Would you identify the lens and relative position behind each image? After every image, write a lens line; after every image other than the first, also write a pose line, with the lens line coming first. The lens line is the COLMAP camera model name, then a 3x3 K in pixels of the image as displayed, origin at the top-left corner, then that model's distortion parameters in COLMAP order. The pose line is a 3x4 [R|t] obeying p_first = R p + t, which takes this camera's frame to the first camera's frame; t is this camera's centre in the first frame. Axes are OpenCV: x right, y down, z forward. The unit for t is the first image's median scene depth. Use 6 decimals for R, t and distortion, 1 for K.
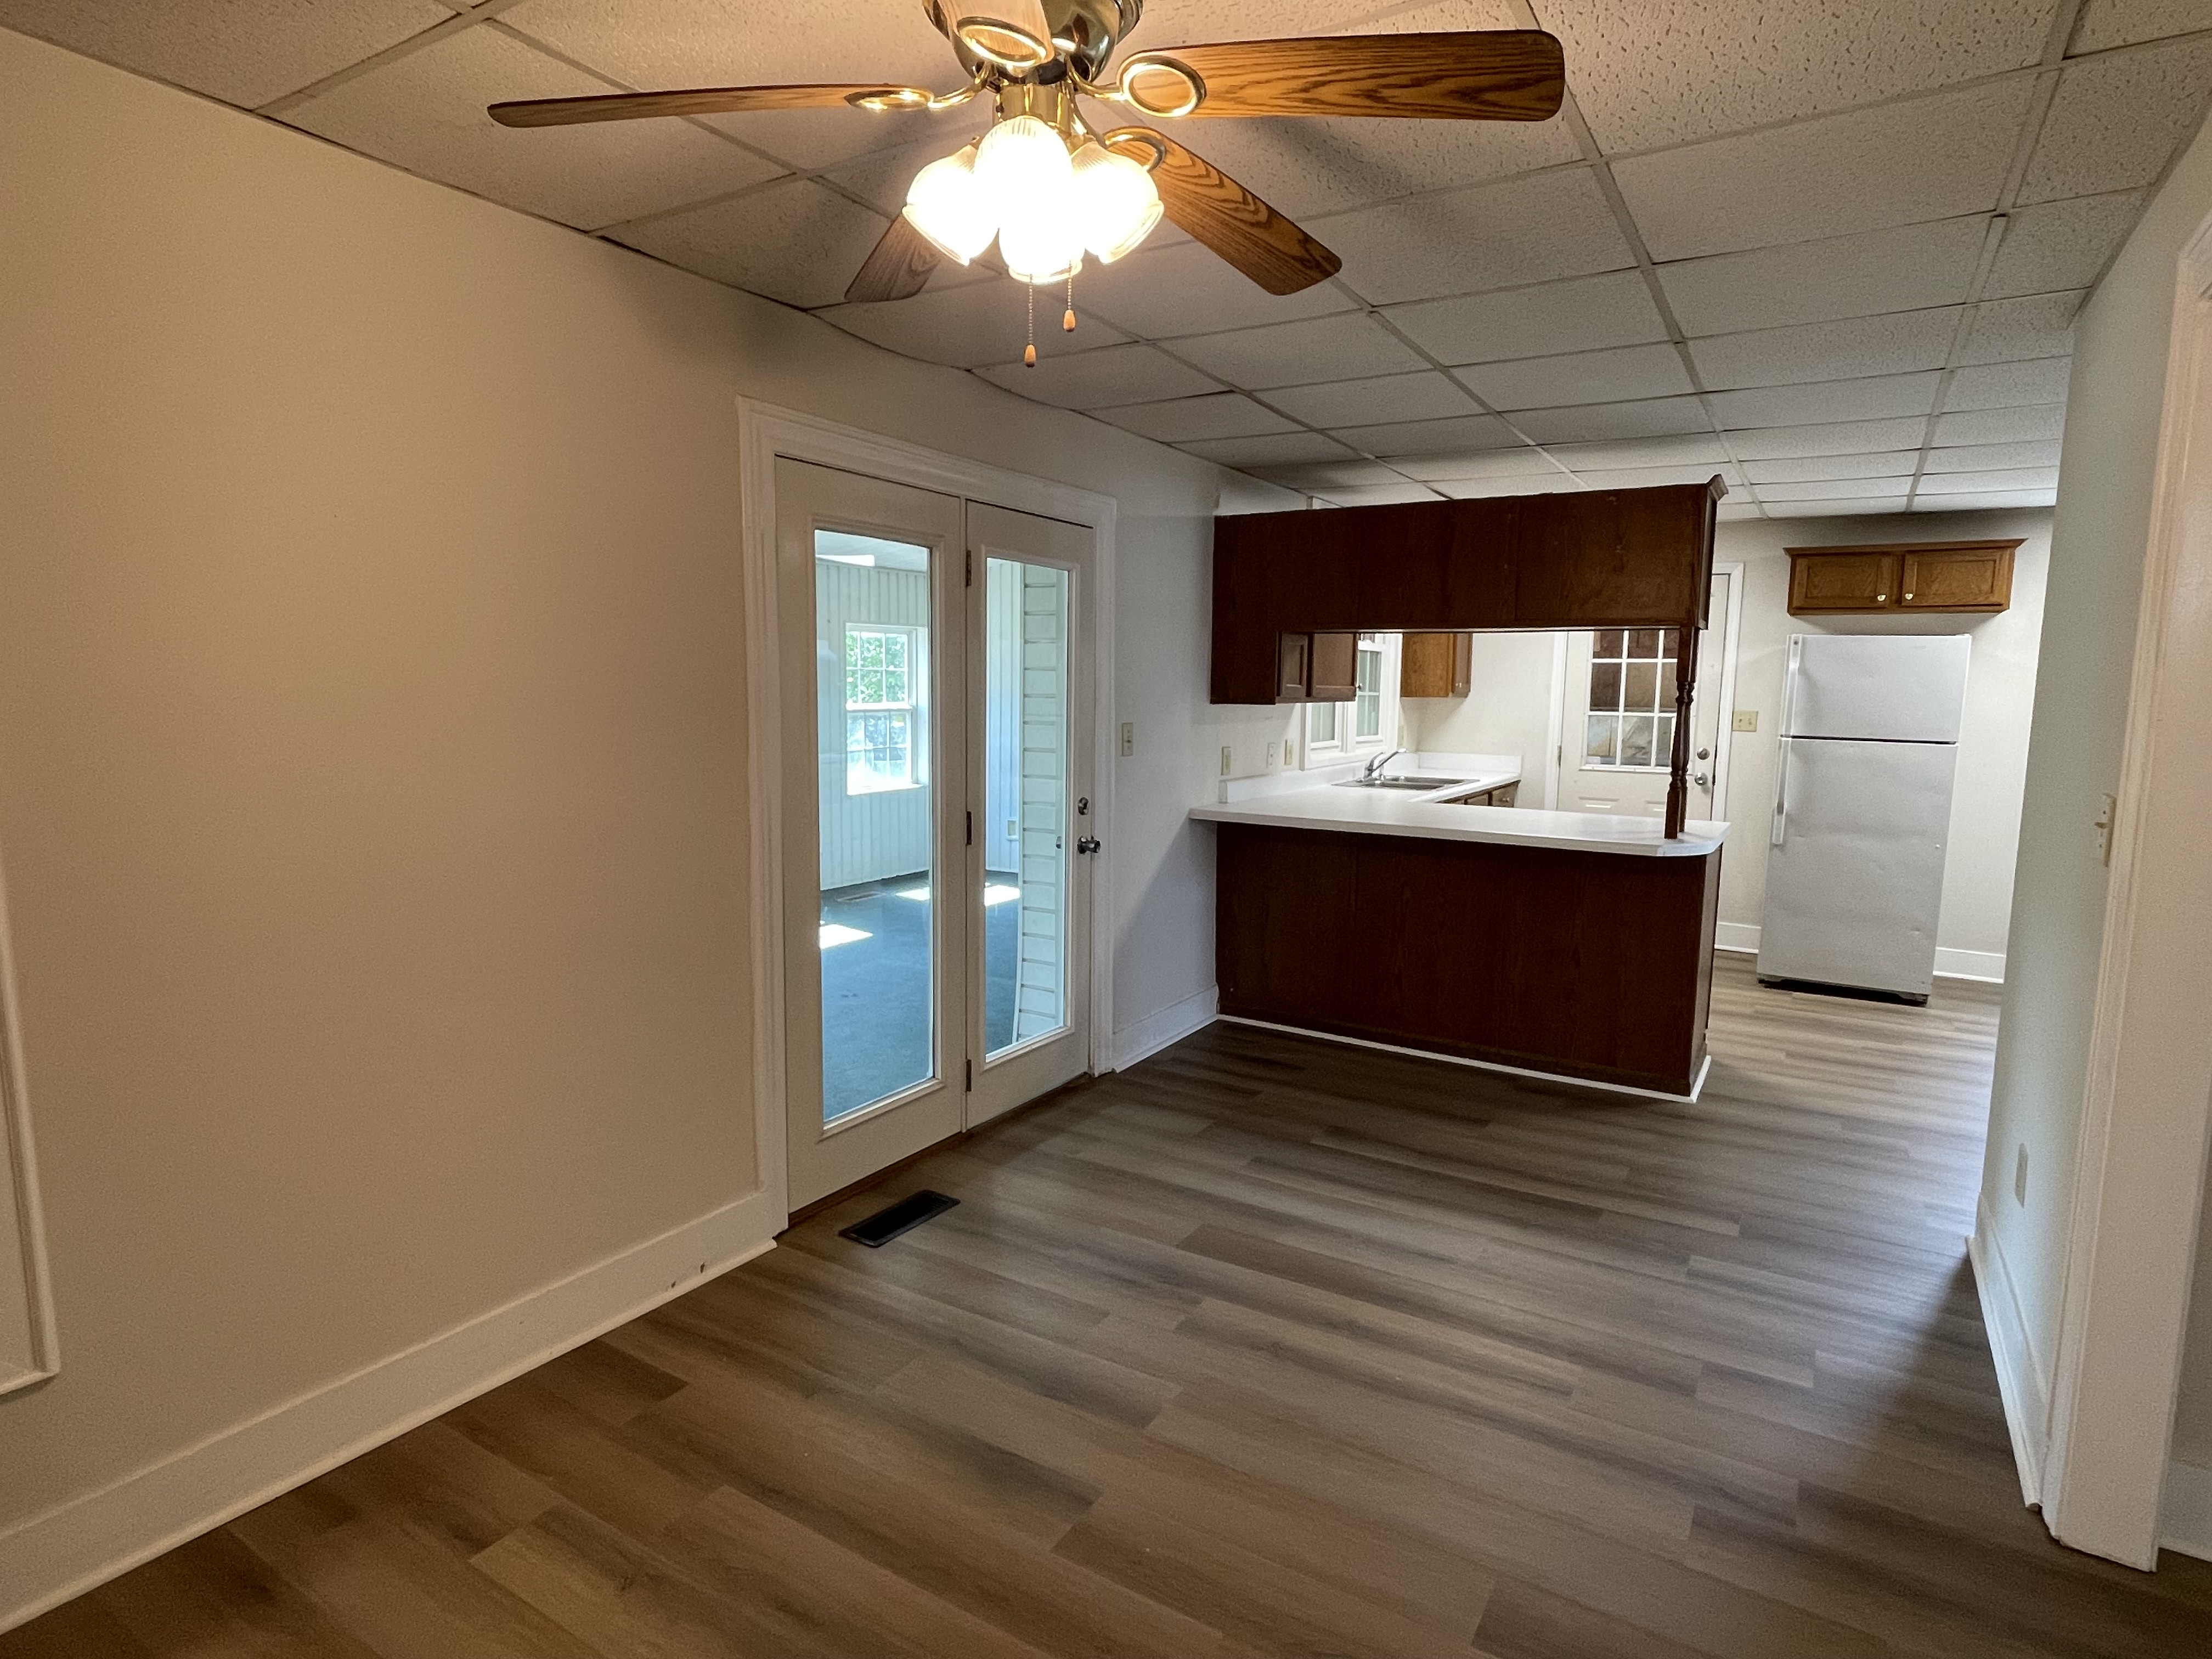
lens RADIAL K [[1181.1, 0, 1170.6], [0, 1181.1, 831.5], [0, 0, 1]] dist [0.028117, 0.000387]
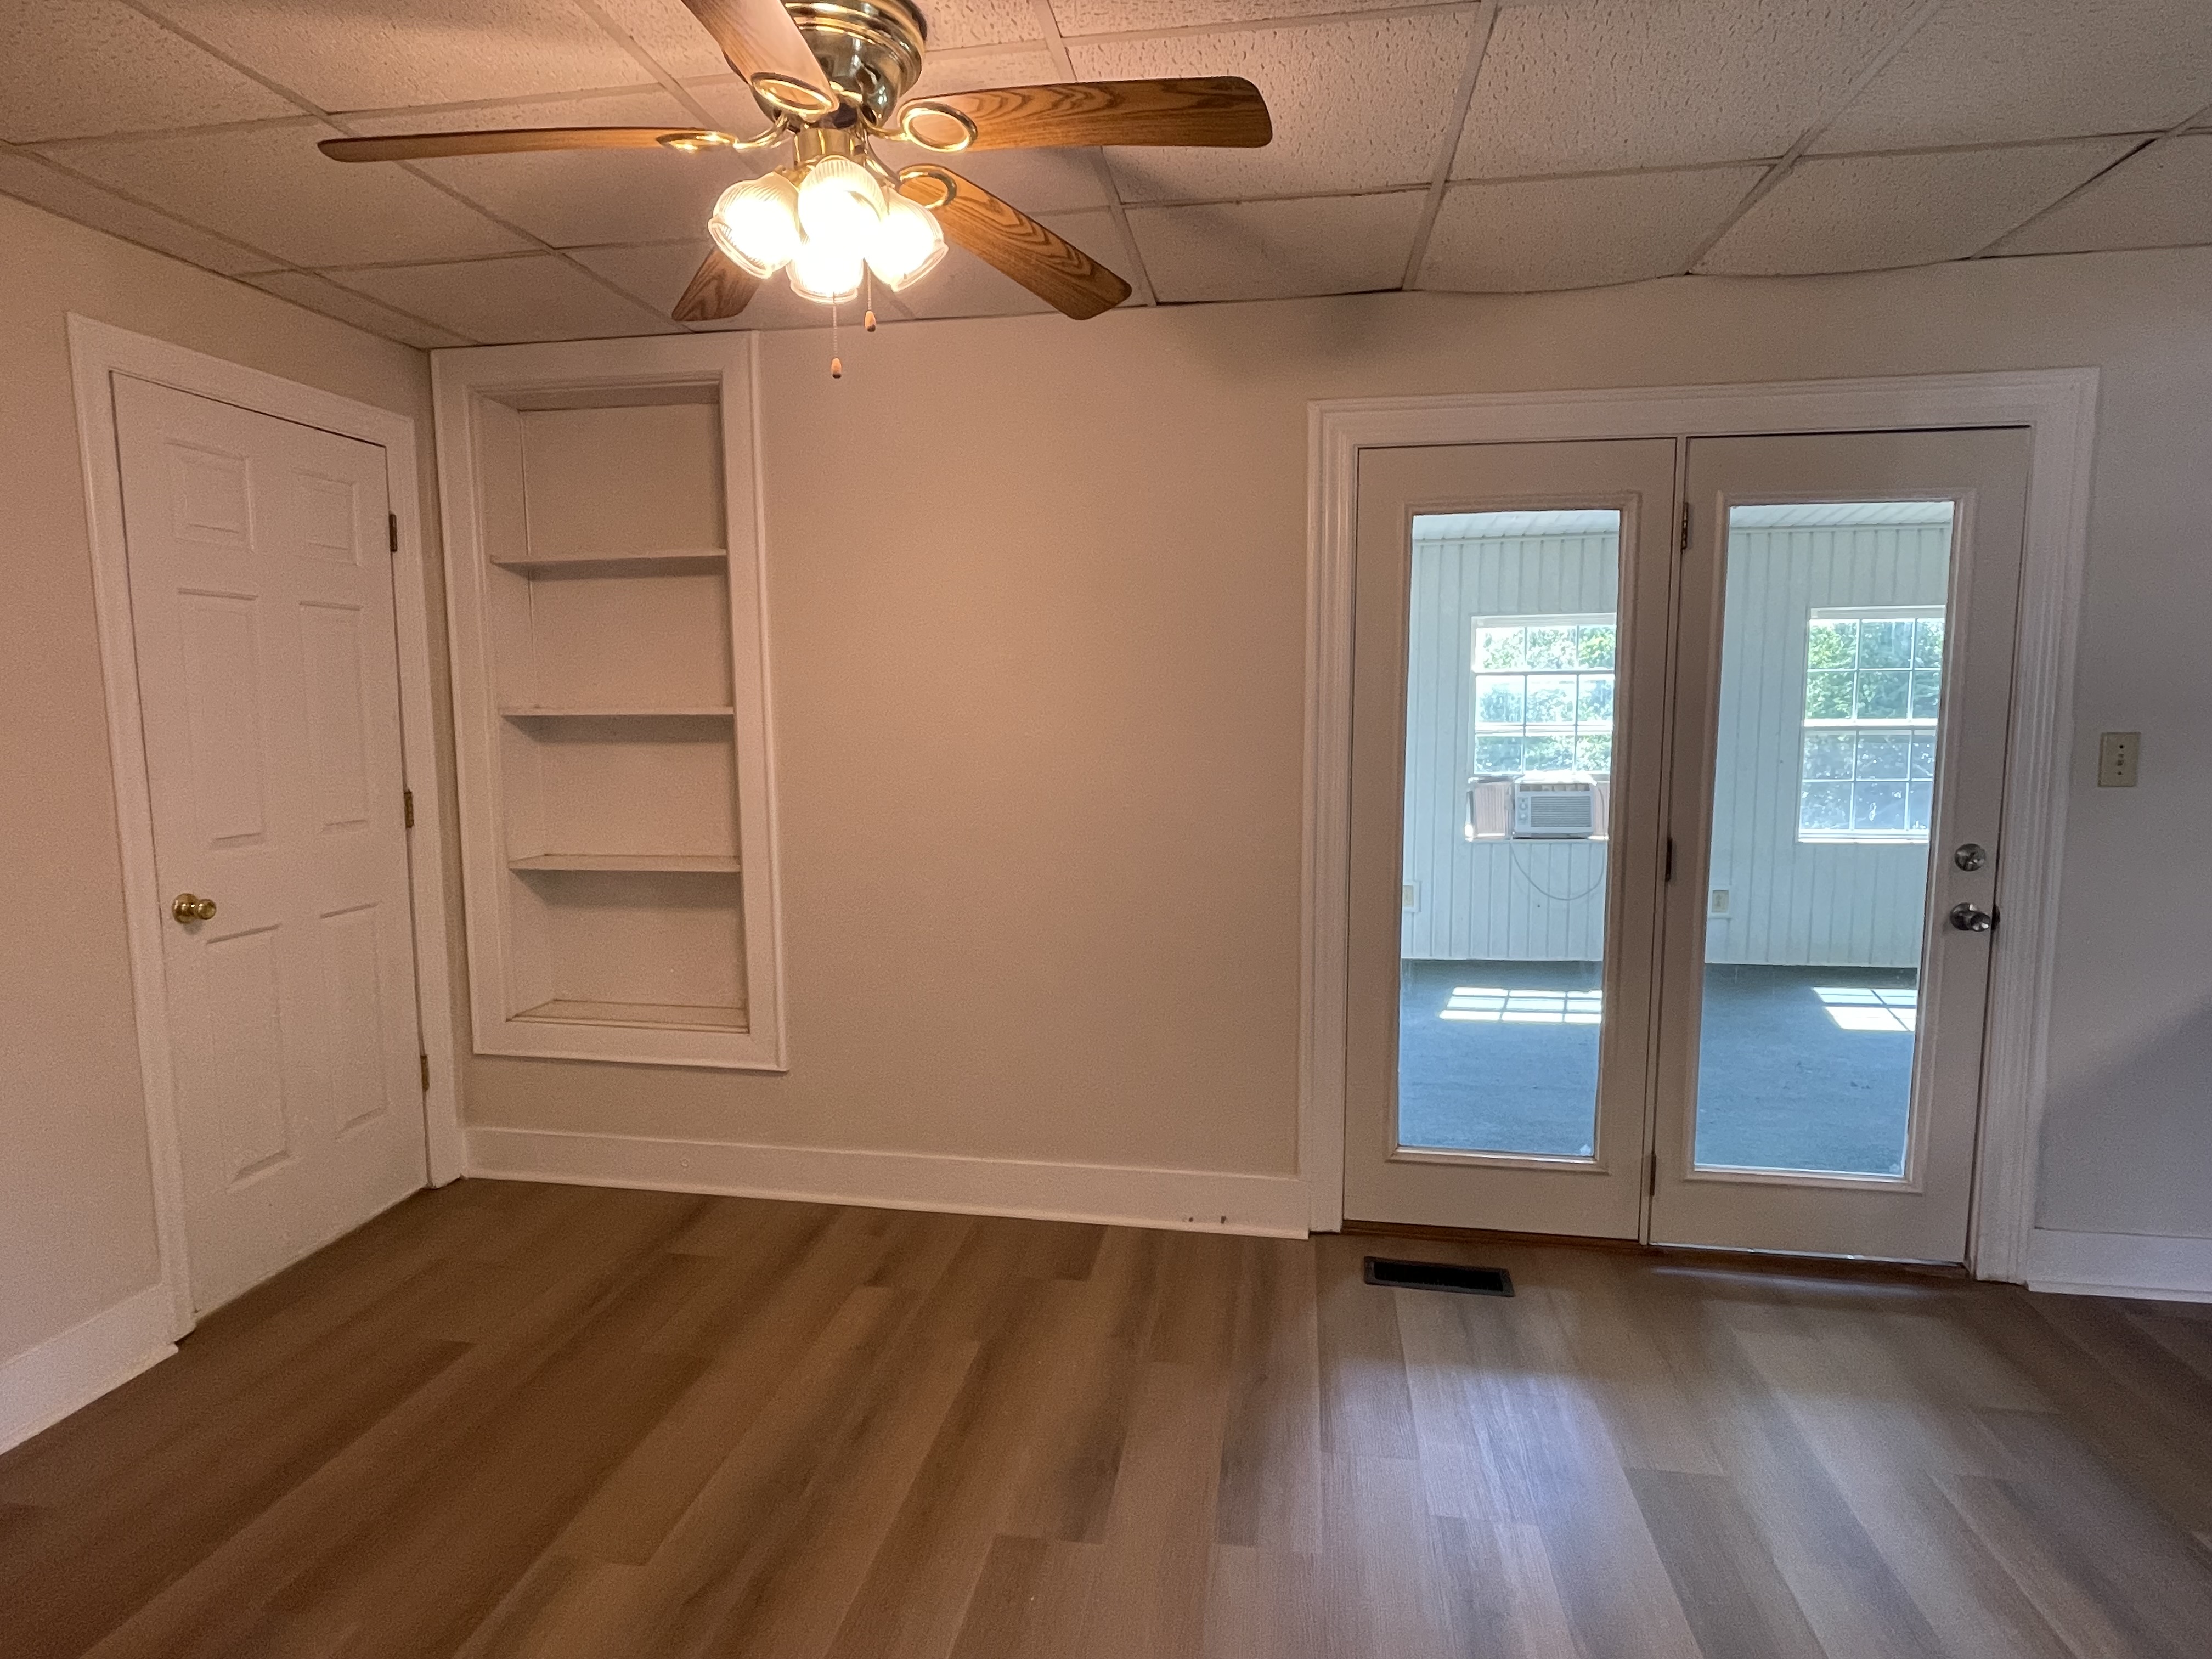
lens RADIAL K [[1254.3, 0, 1106.0], [0, 1254.3, 829.5], [0, 0, 1]] dist [0.024588, -0.000669]
pose [[0.376896, 0.083630, -0.922473, 0.554765], [-0.105809, 0.993284, 0.046819, -0.026528], [0.920192, 0.079960, 0.383213, 0.408505]]
